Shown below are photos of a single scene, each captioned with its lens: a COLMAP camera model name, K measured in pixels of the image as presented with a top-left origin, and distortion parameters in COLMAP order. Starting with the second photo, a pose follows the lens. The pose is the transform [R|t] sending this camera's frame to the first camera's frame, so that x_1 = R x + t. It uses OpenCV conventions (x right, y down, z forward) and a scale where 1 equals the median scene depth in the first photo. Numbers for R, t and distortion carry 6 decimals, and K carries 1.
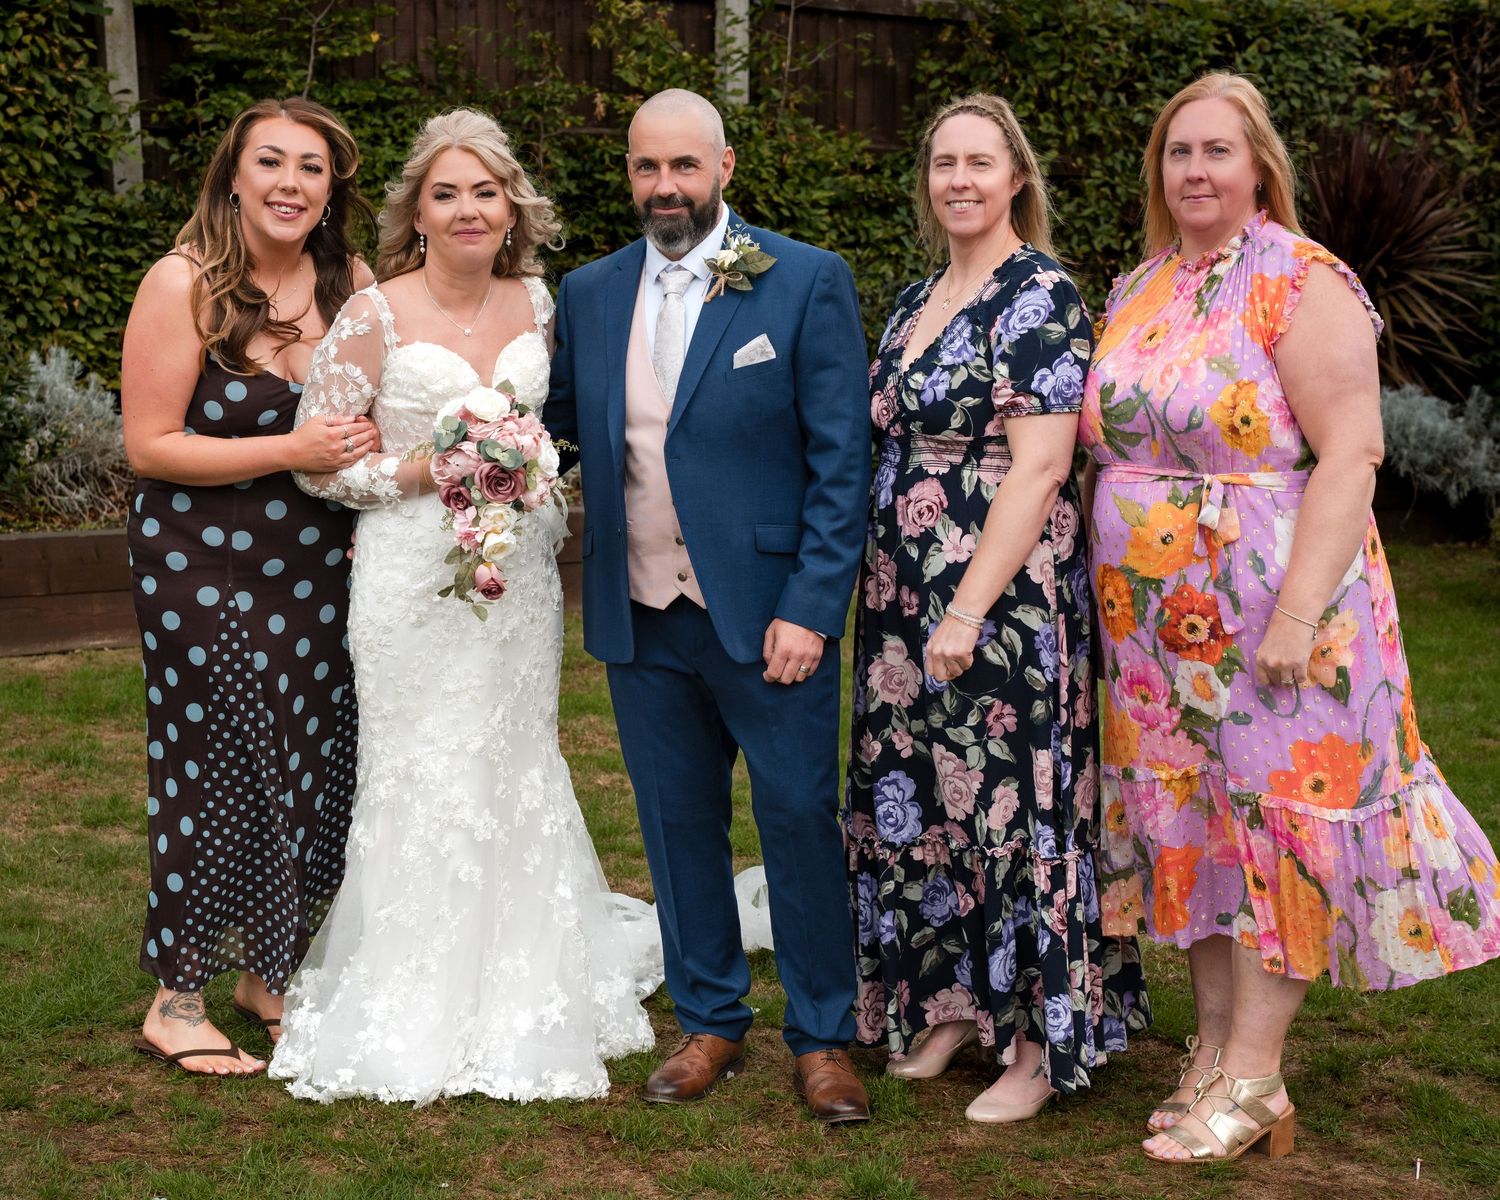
lens RADIAL K [[3006.5, 0, 705.0], [0, 3006.5, 651.7], [0, 0, 1]] dist [0.299920, 0.592276]
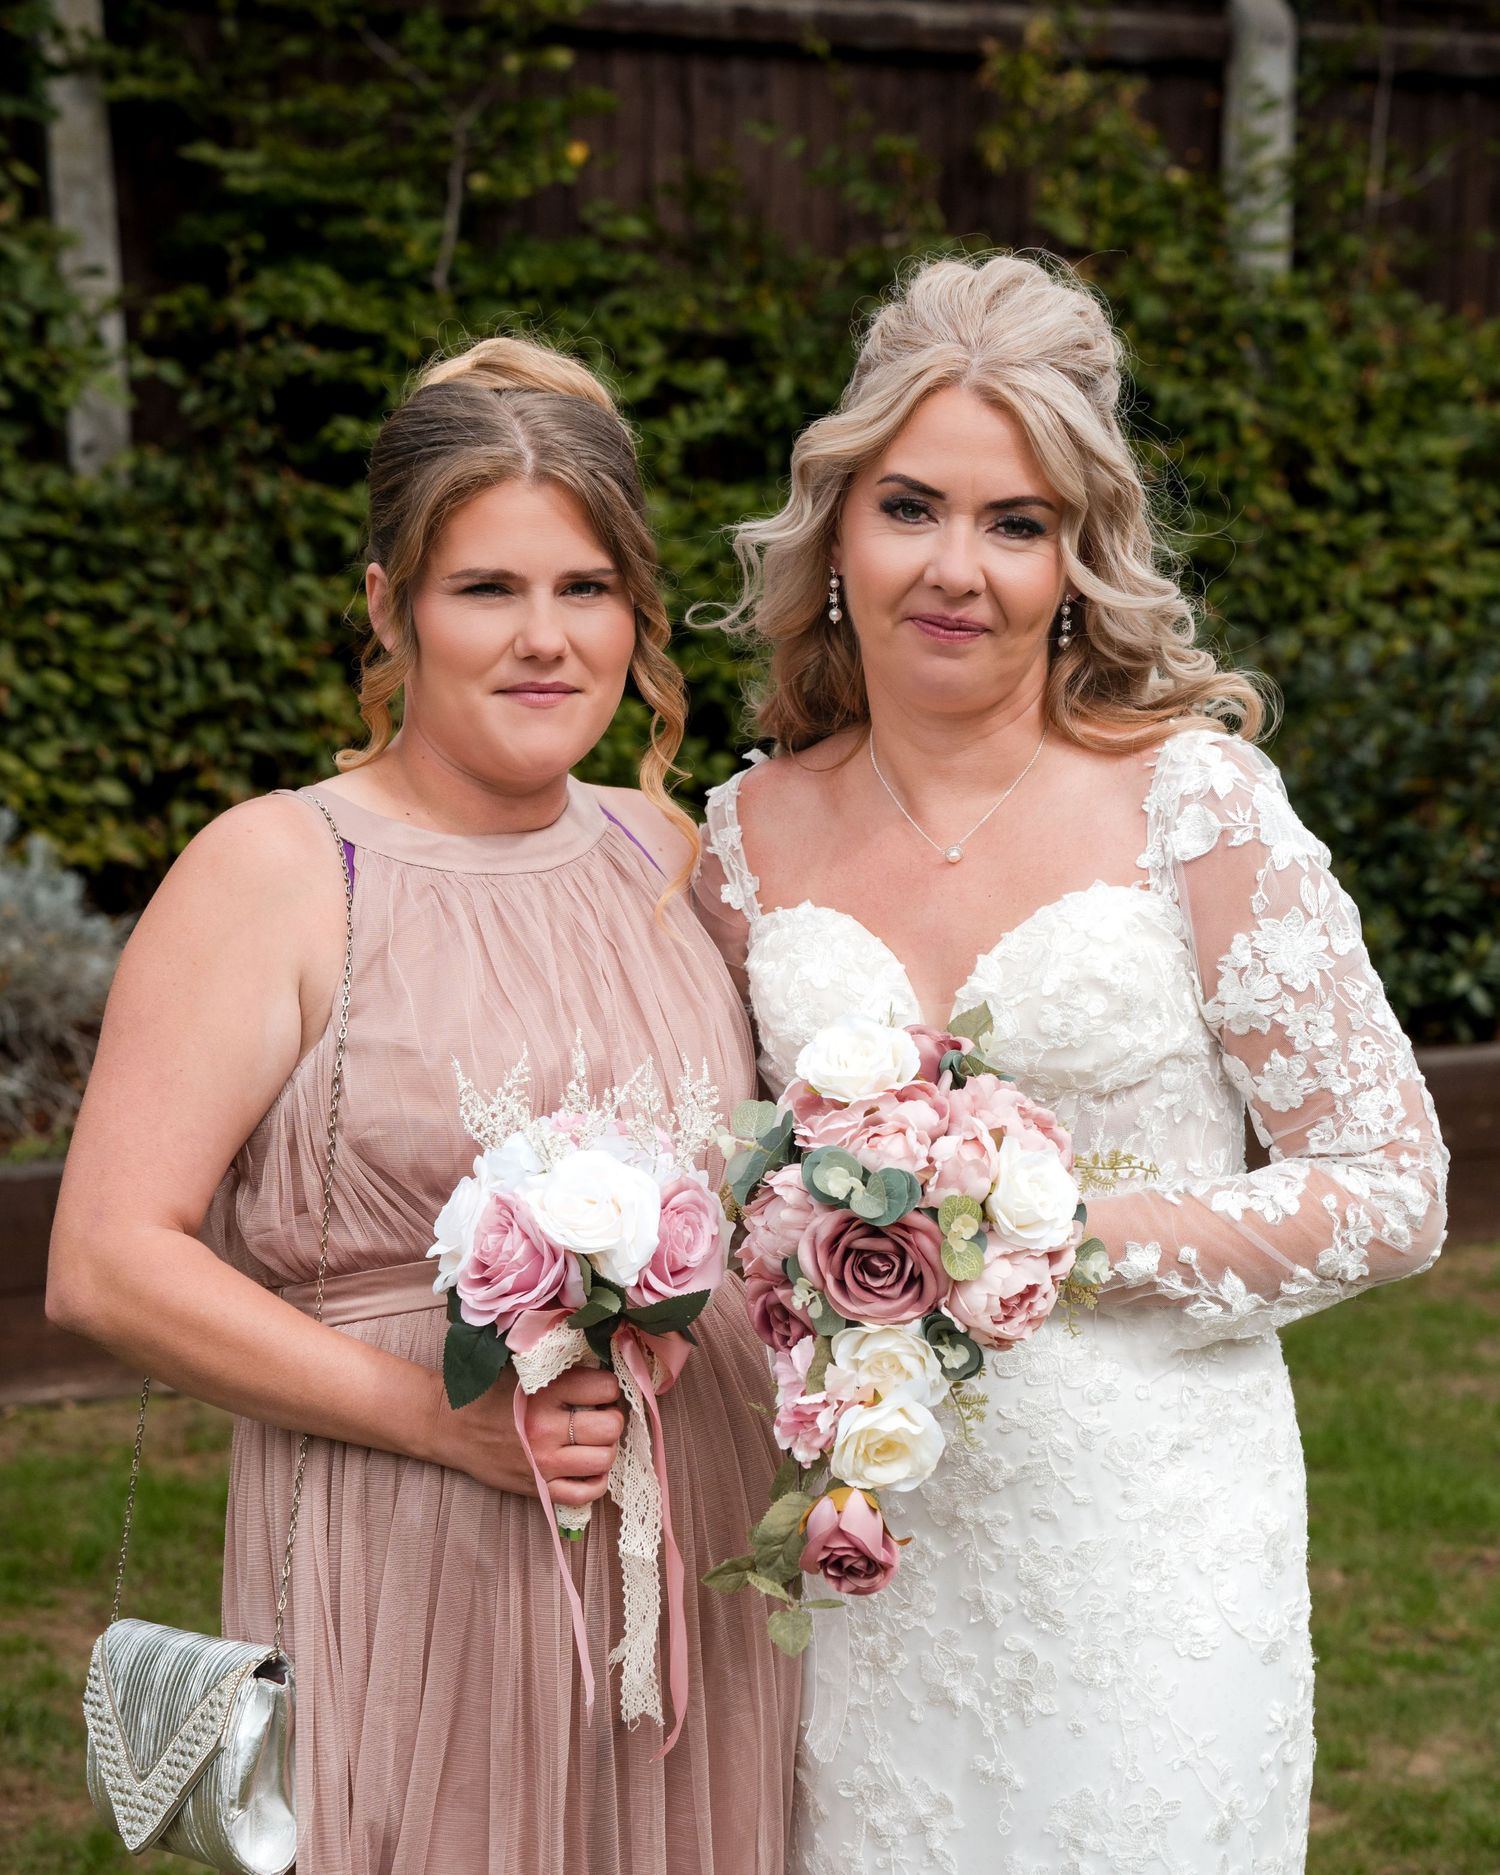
lens RADIAL K [[4674.4, 0, 773.3], [0, 4674.4, 1146.2], [0, 0, 1]] dist [0.614827, -0.075446]
pose [[0.999139, -0.007215, -0.040846, -0.044522], [0.007038, 0.999965, -0.004469, -0.033079], [0.040877, 0.004178, 0.999155, 0.209089]]
